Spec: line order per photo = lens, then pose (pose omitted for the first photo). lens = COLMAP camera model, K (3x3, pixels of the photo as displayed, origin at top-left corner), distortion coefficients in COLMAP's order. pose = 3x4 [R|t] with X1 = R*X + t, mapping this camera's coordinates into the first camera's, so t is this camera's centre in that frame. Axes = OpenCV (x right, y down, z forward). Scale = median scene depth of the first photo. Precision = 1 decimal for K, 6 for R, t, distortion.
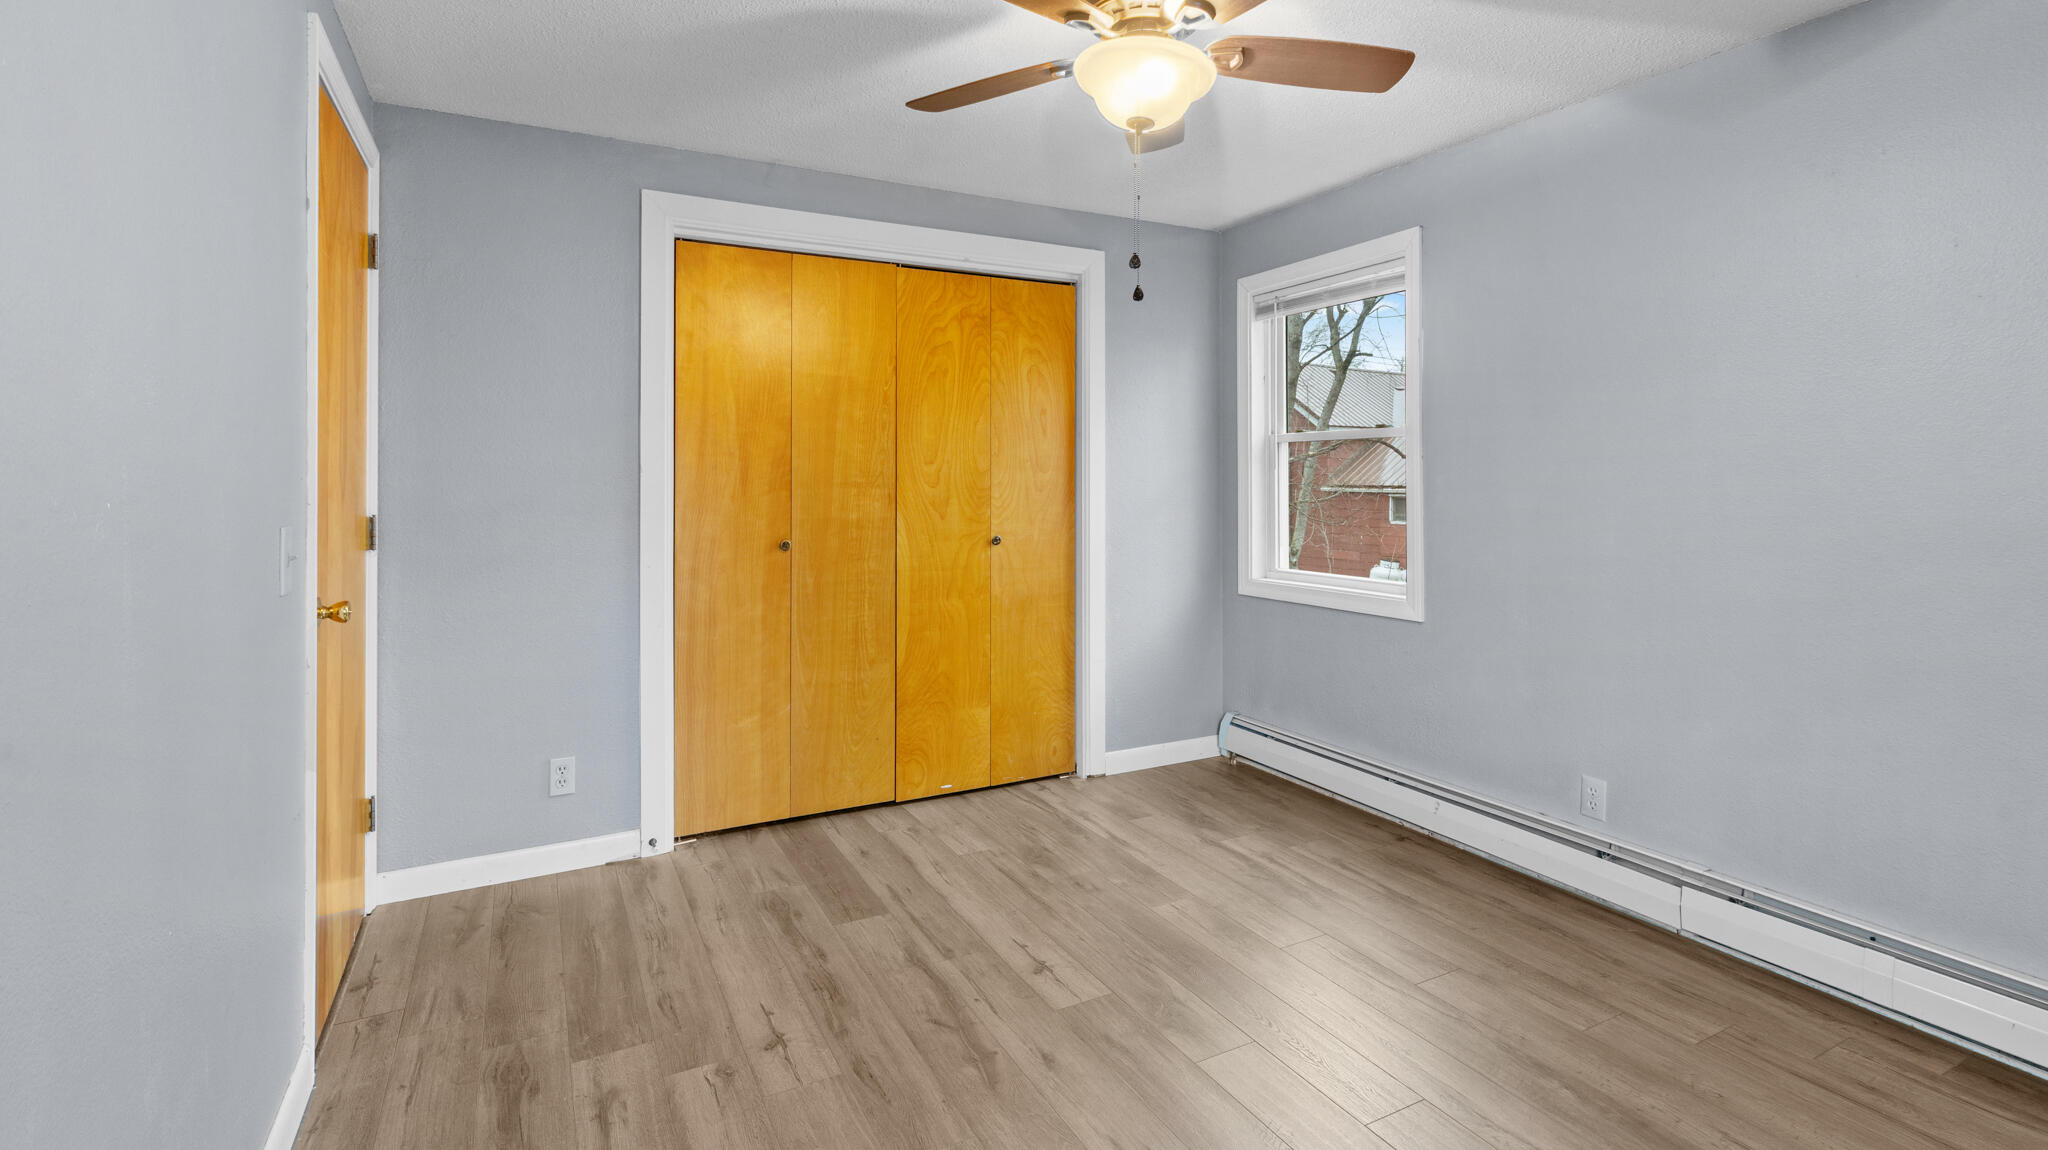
lens RADIAL K [[952.1, 0, 1027.8], [0, 952.1, 533.3], [0, 0, 1]] dist [0.002789, 0.000250]
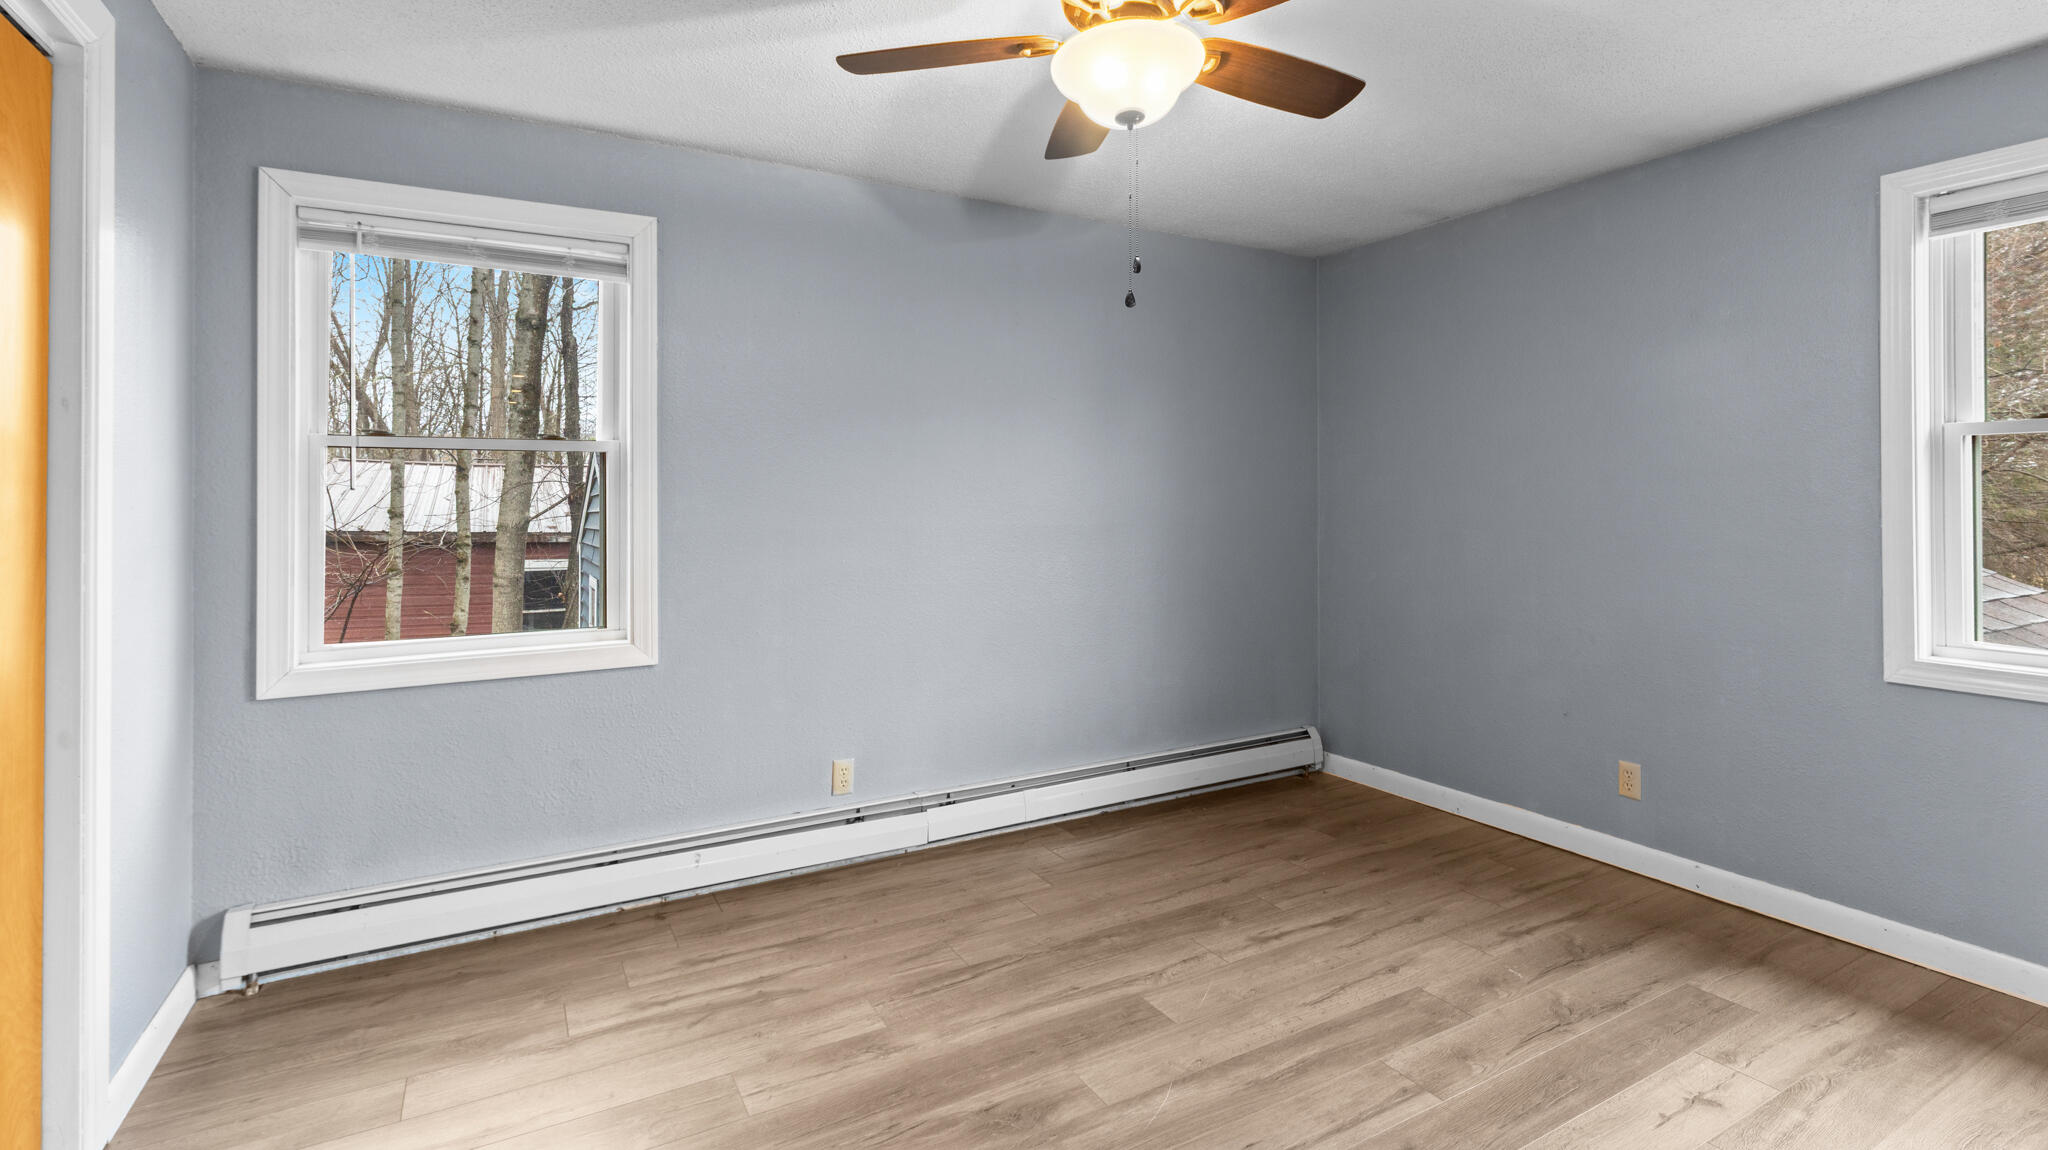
lens RADIAL K [[948.3, 0, 1031.2], [0, 948.3, 546.7], [0, 0, 1]] dist [0.000887, -0.000130]
pose [[-0.038017, -0.046806, 0.998180, -0.485377], [0.061513, 0.996898, 0.049088, -0.039431], [-0.997382, 0.063268, -0.035020, 0.691091]]
